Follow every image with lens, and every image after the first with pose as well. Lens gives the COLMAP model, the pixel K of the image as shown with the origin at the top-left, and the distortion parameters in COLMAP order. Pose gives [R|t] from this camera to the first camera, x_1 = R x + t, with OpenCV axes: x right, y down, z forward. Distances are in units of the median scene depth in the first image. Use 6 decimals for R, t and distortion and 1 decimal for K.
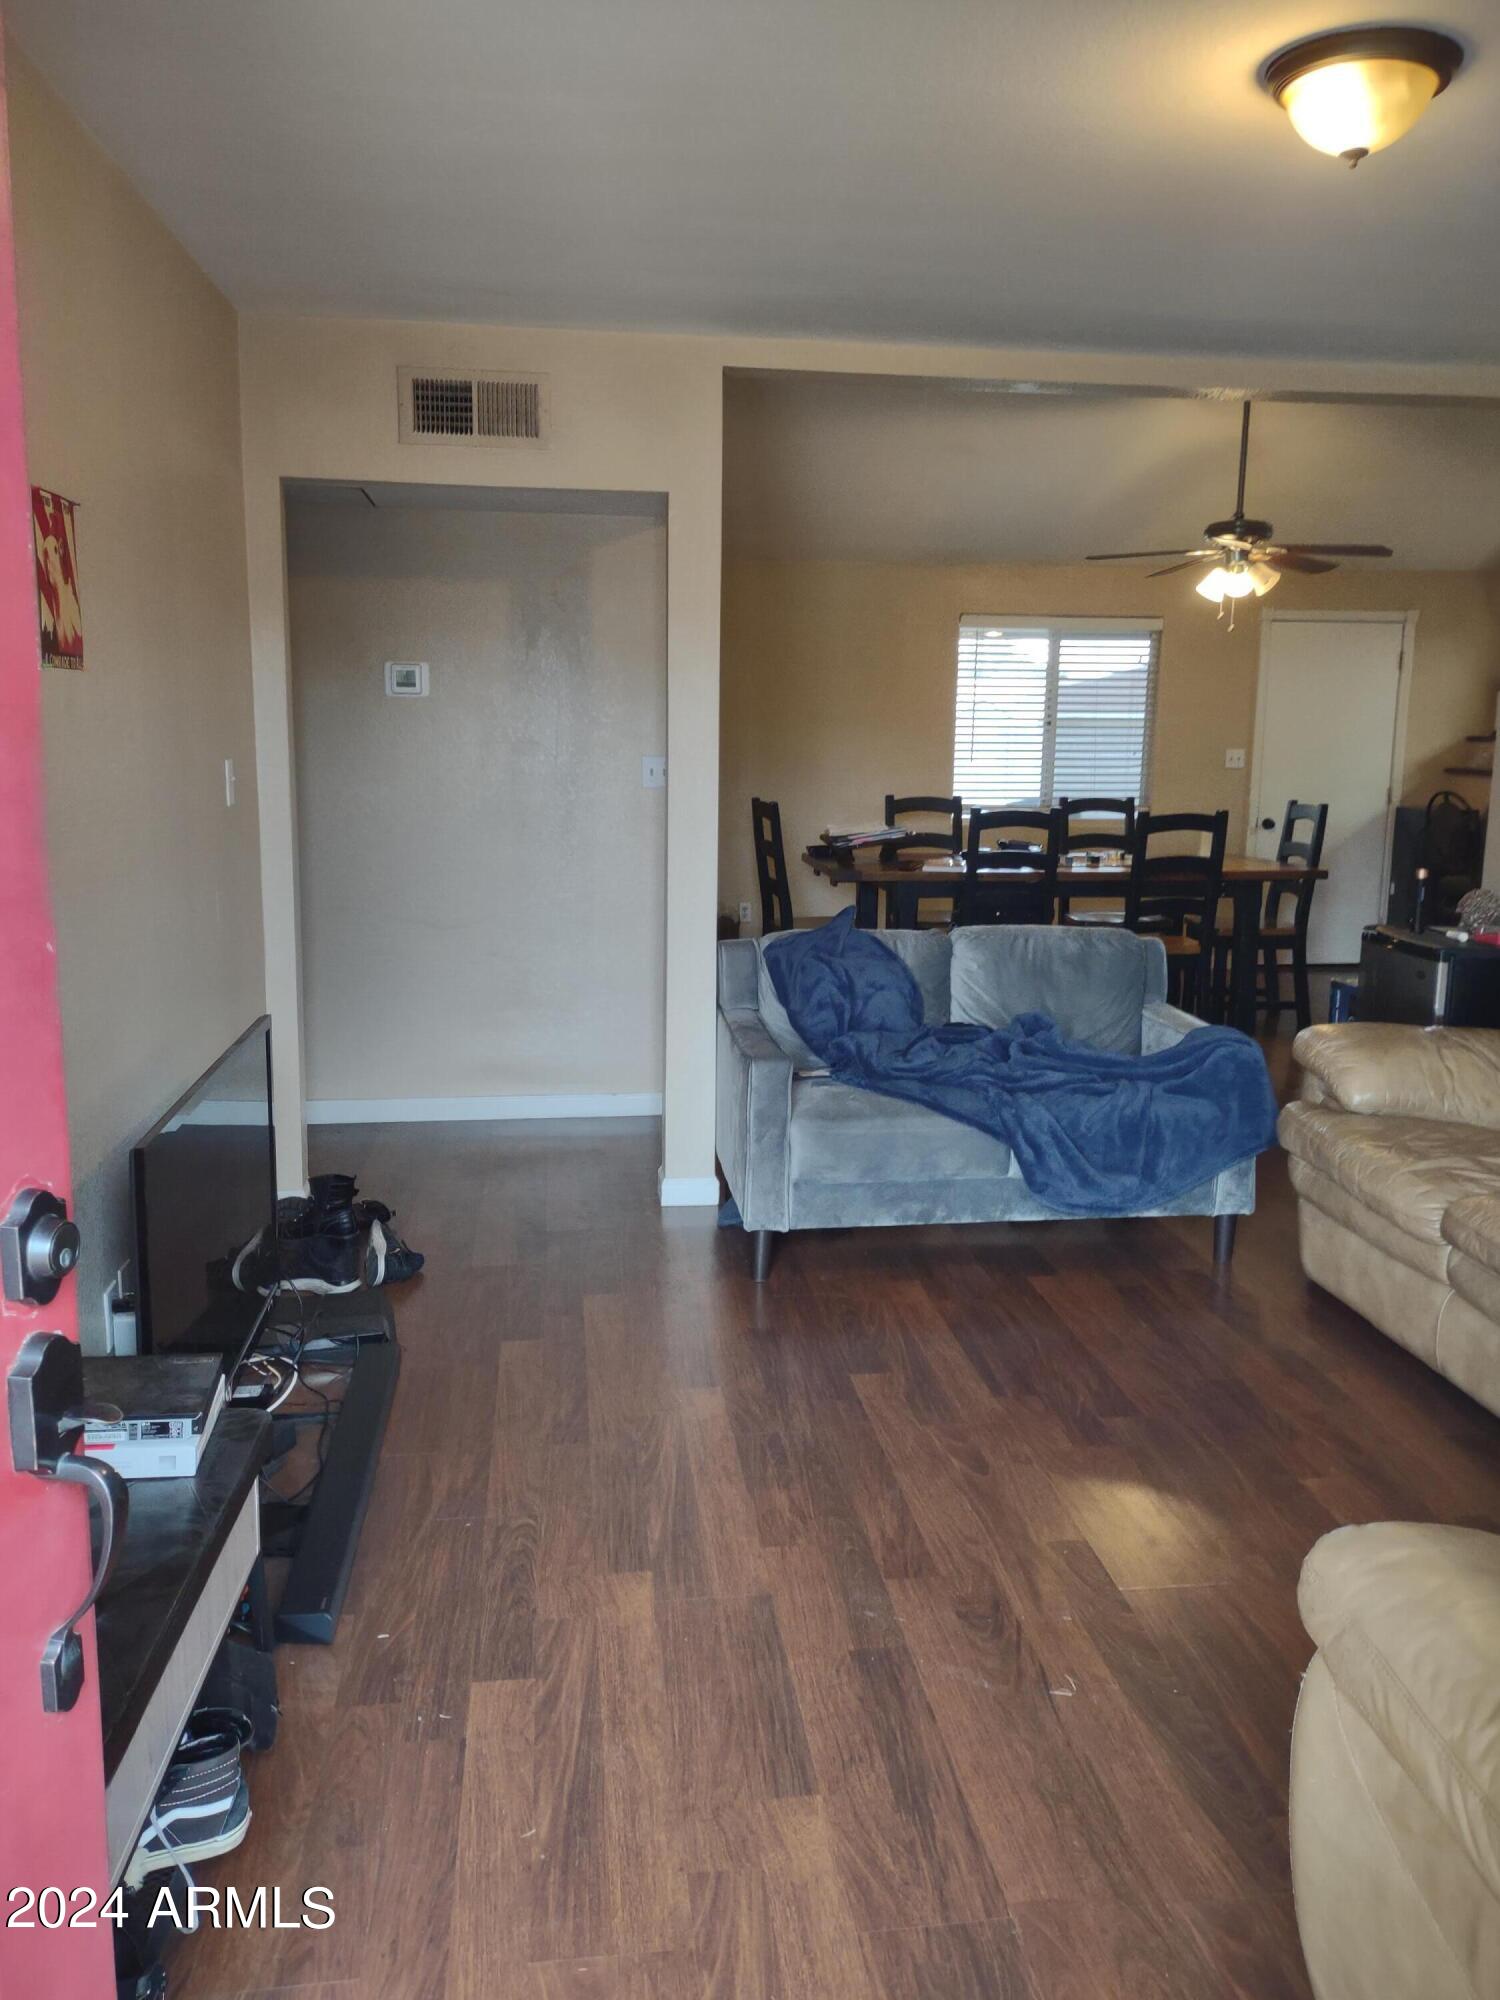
lens RADIAL K [[1617.1, 0, 794.0], [0, 1617.1, 972.8], [0, 0, 1]] dist [0.117944, -0.178162]
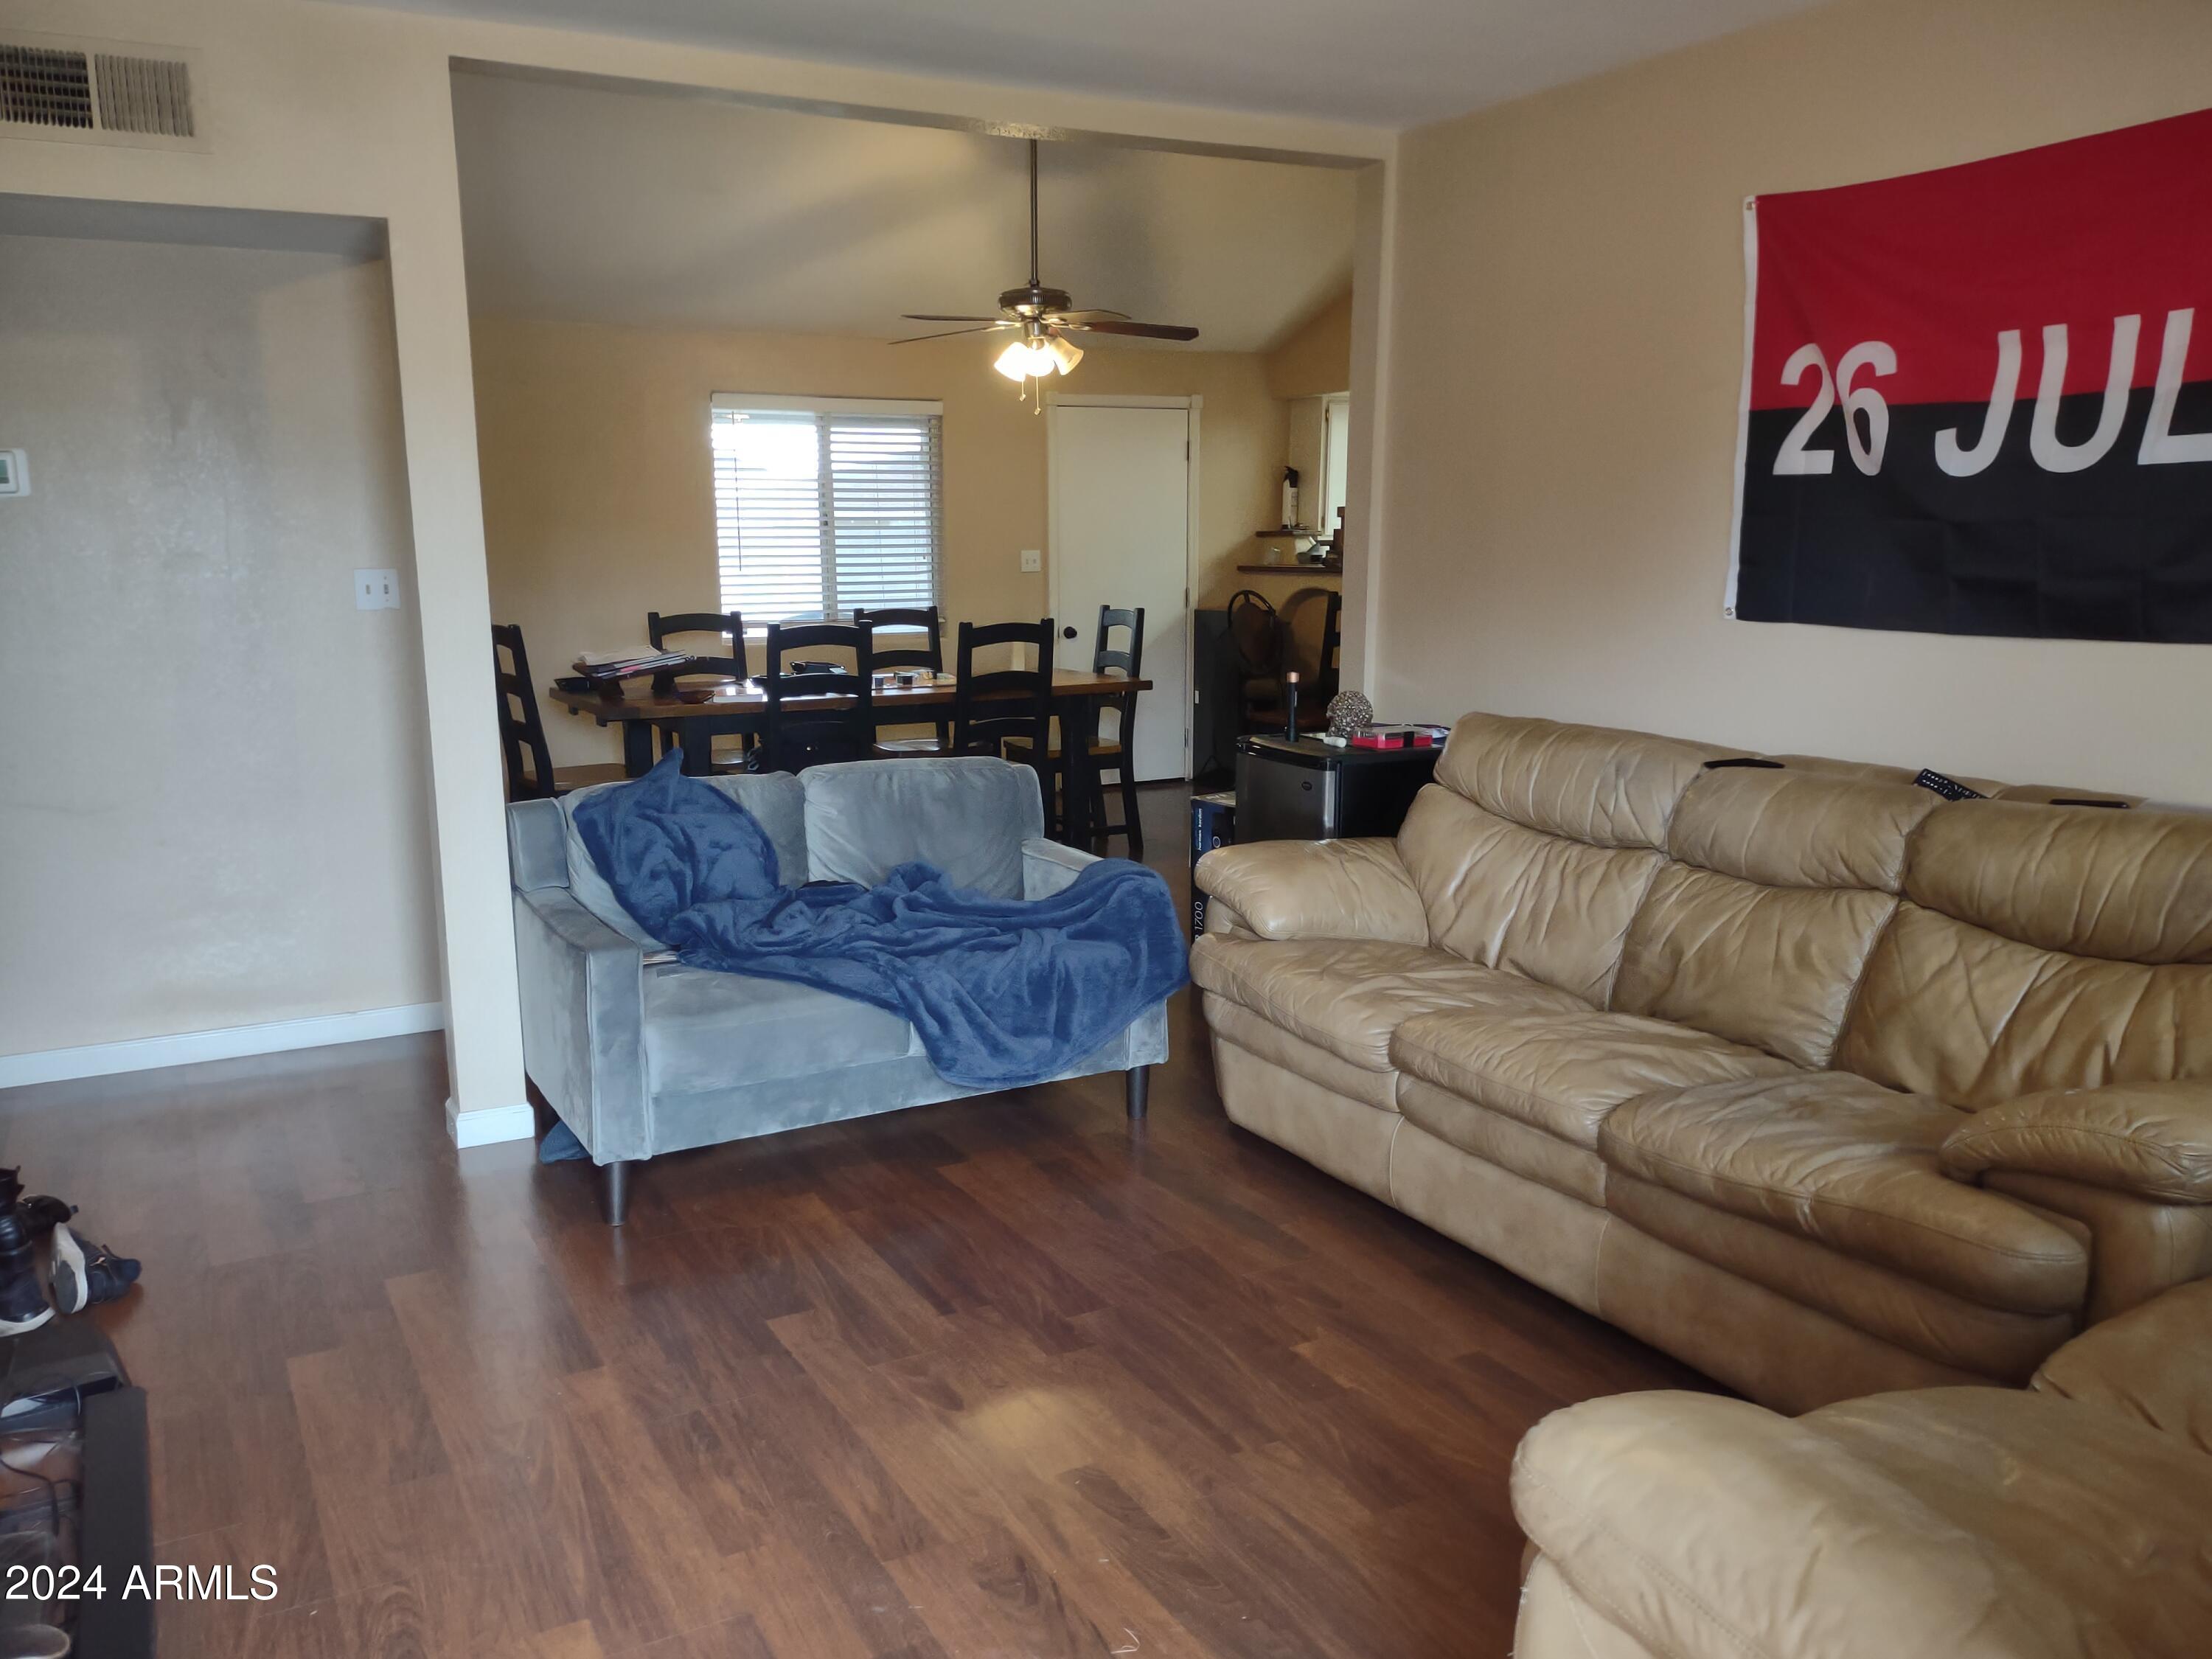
lens RADIAL K [[1788.5, 0, 1073.5], [0, 1788.5, 887.9], [0, 0, 1]] dist [0.117944, -0.178162]
pose [[0.933608, -0.089801, 0.346860, -0.104946], [0.074700, 0.995593, 0.056695, -0.009045], [-0.350423, -0.027020, 0.936202, 0.090707]]
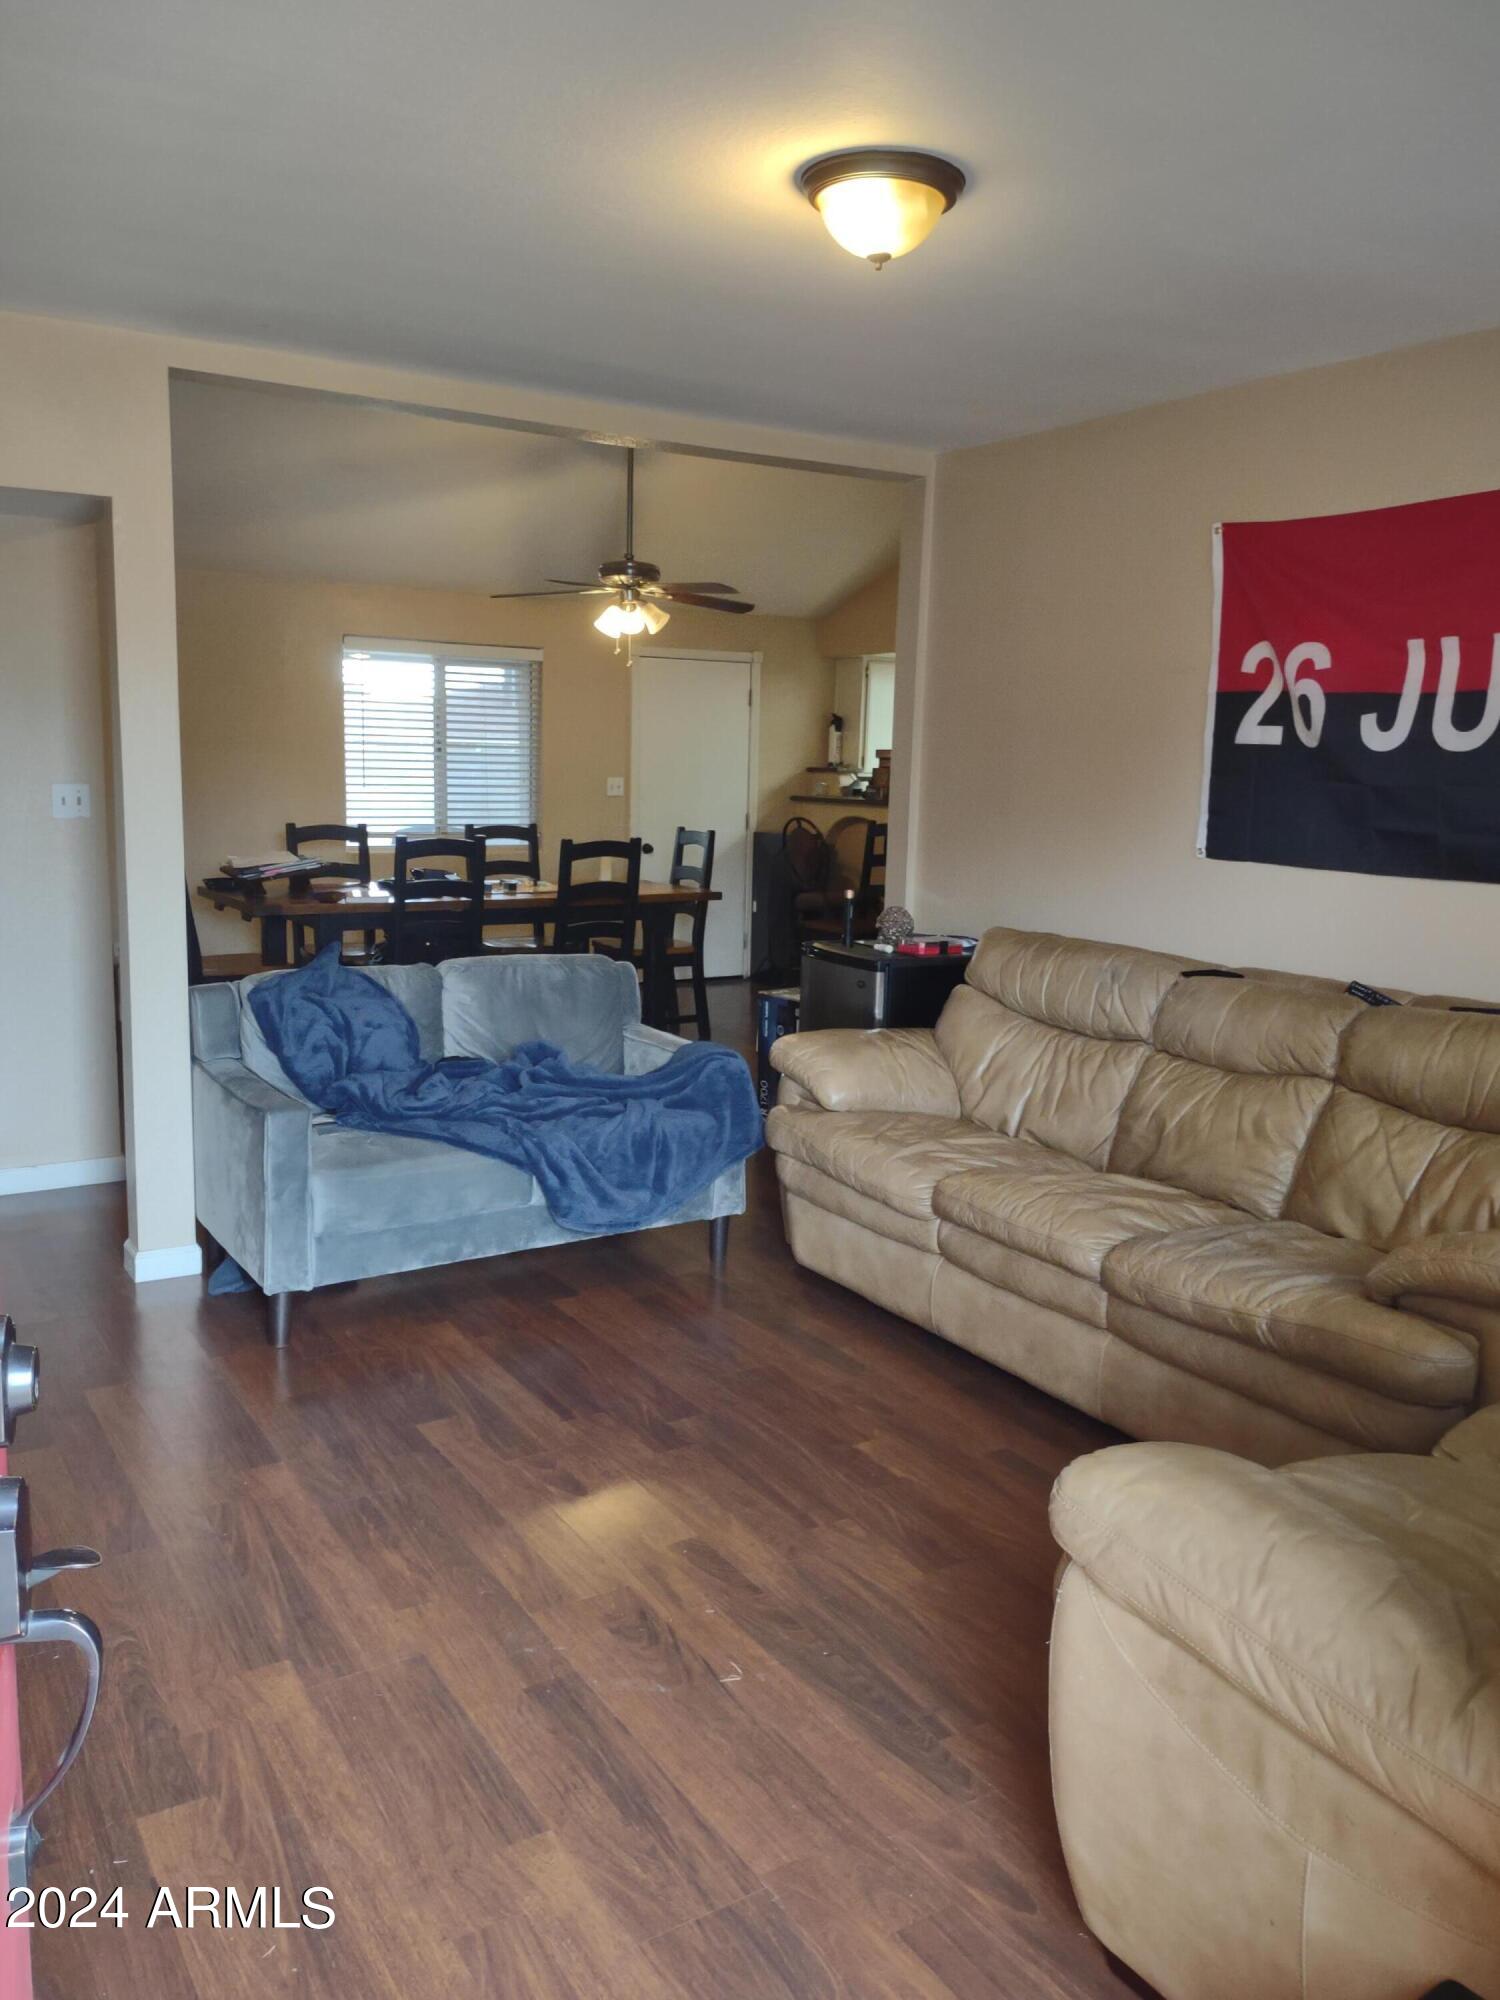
lens RADIAL K [[1657.0, 0, 741.7], [0, 1657.0, 989.8], [0, 0, 1]] dist [0.129929, -0.226211]
pose [[0.902612, -0.053886, 0.427069, -0.183258], [0.055058, 0.998437, 0.009613, -0.010658], [-0.426919, 0.014837, 0.904168, 0.006321]]
